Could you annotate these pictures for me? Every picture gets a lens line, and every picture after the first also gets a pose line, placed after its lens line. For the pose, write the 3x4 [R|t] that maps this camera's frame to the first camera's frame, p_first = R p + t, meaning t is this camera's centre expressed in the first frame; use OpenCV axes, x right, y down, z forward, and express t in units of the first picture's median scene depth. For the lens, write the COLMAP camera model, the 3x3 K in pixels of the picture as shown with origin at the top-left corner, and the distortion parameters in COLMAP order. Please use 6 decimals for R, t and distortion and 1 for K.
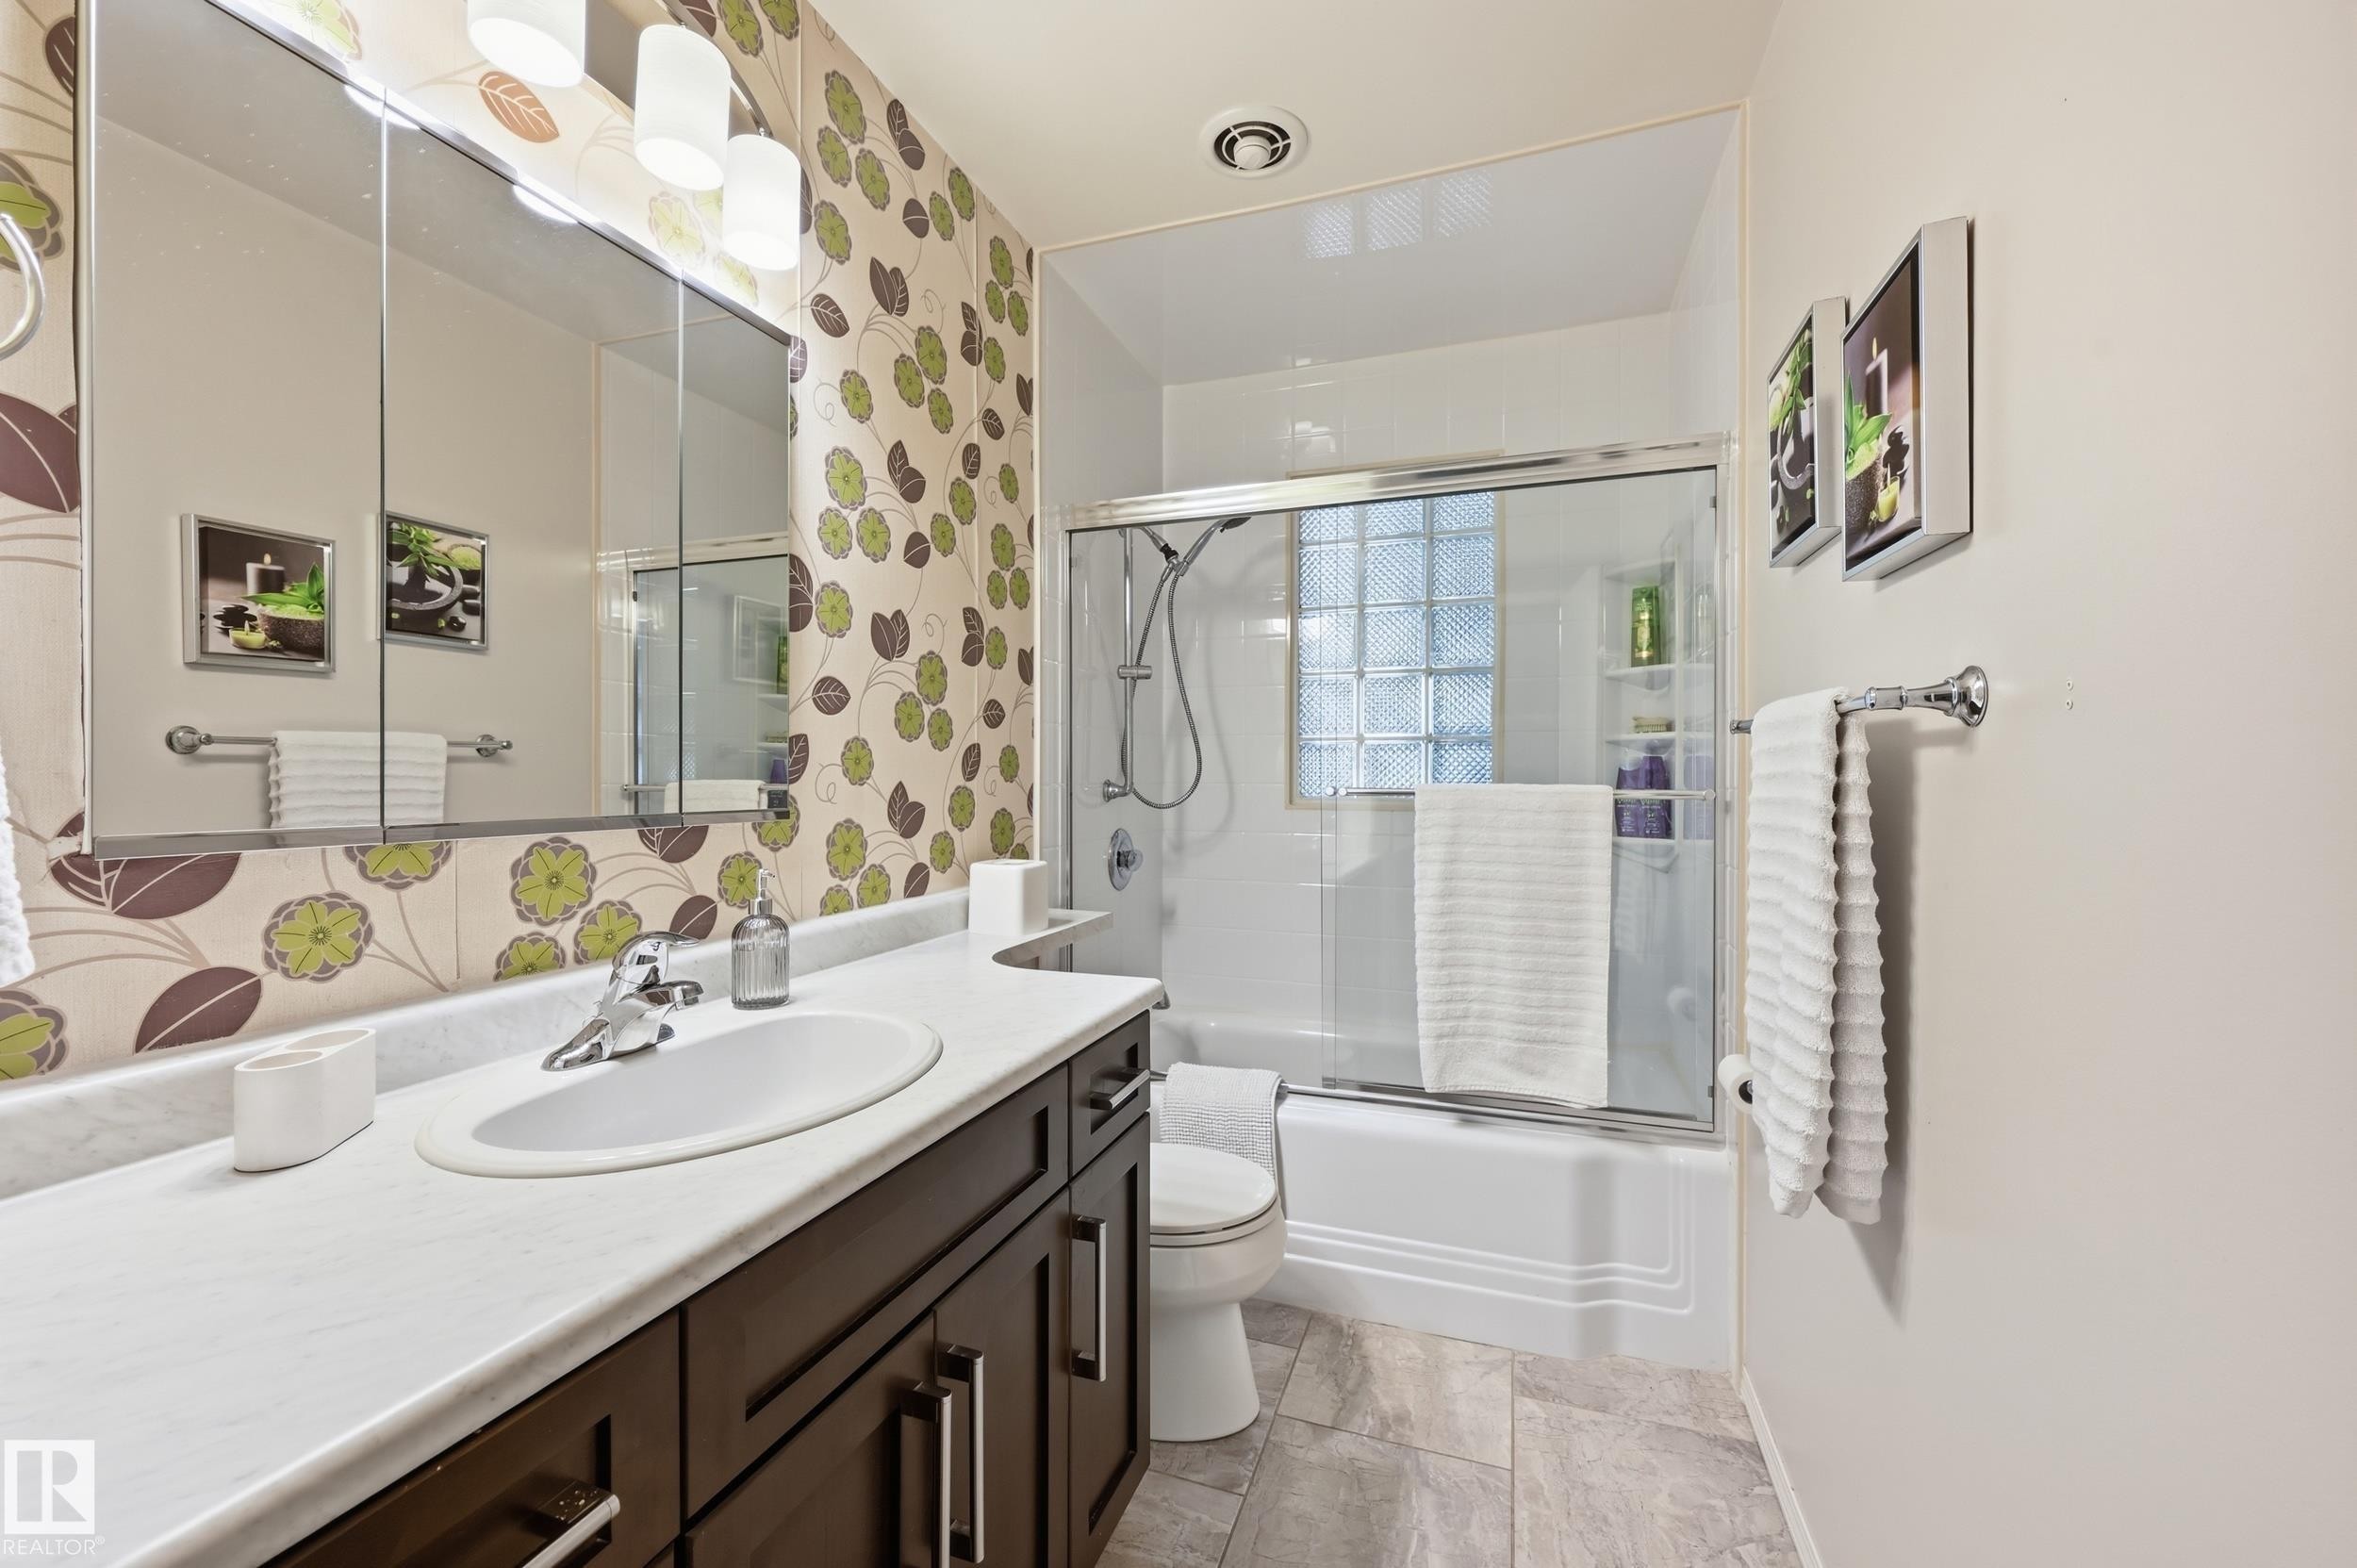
lens RADIAL K [[938.2, 0, 1176.6], [0, 938.2, 781.9], [0, 0, 1]] dist [0.004406, 0.000257]
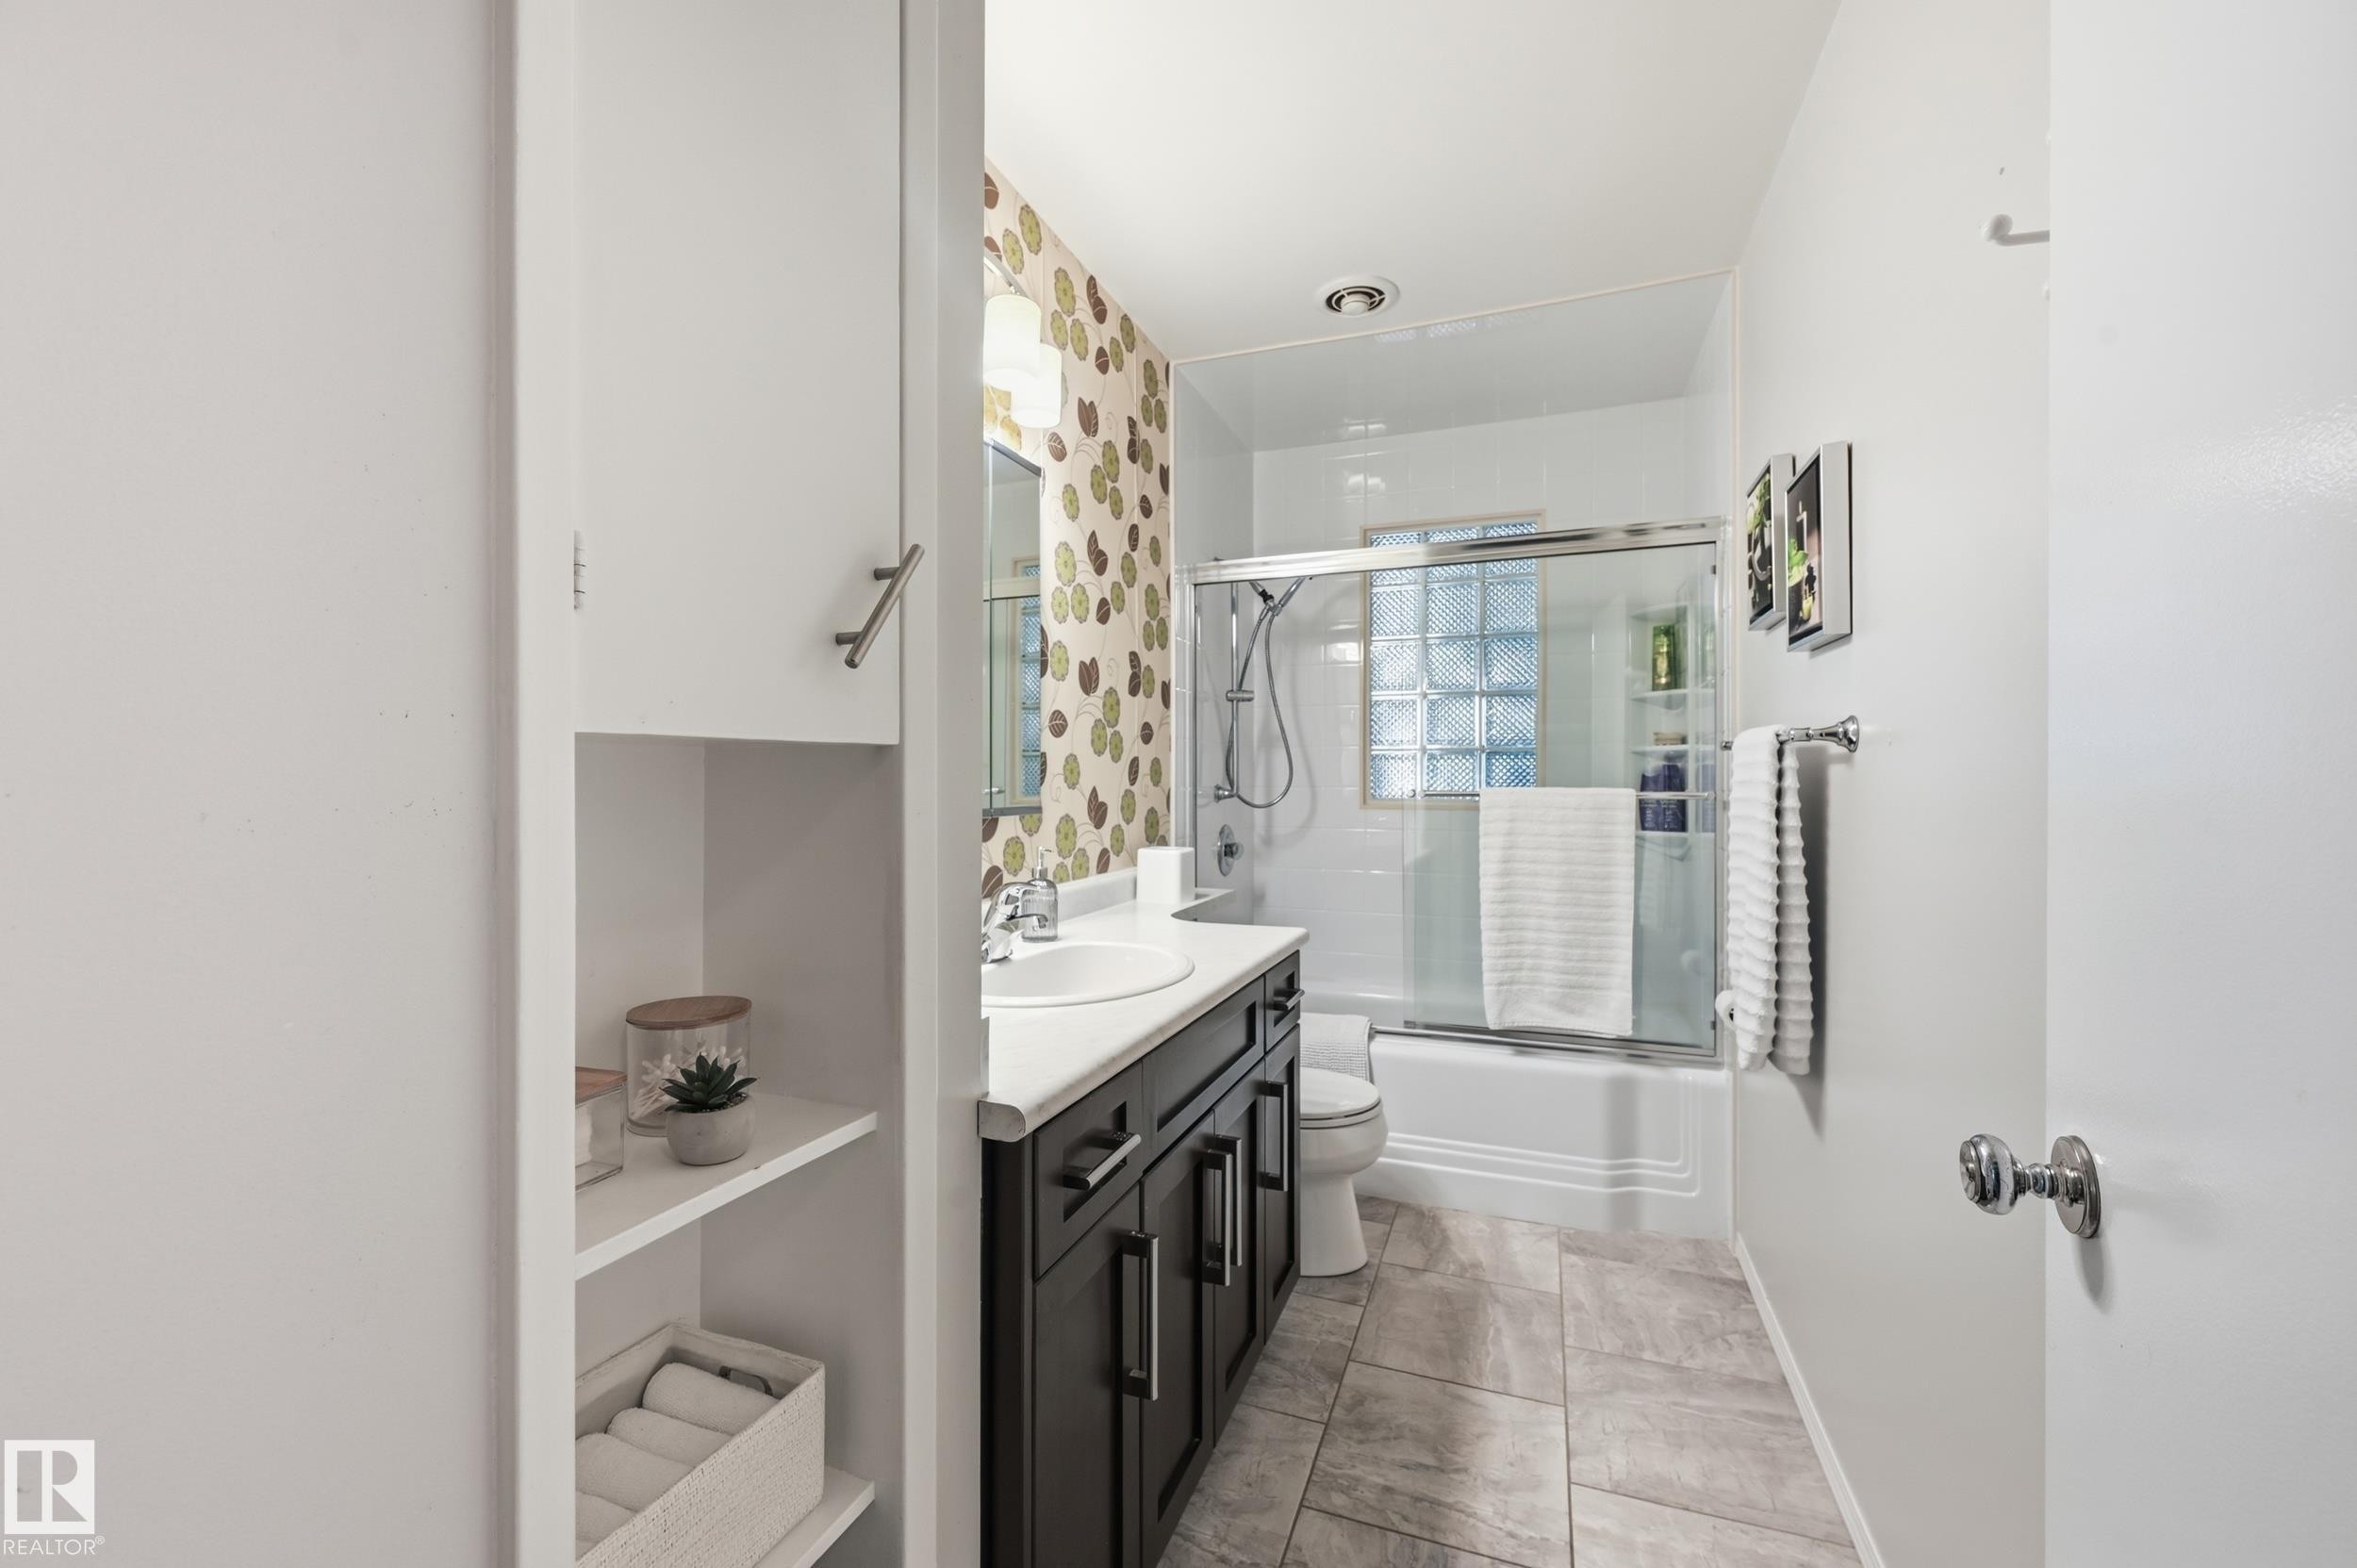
lens RADIAL K [[938.2, 0, 1183.5], [0, 938.2, 782.1], [0, 0, 1]] dist [0.004406, 0.000257]
pose [[0.999799, -0.001438, -0.020014, -0.137791], [0.001366, 0.999993, -0.003616, -0.001364], [0.020019, 0.003588, 0.999793, -0.318717]]
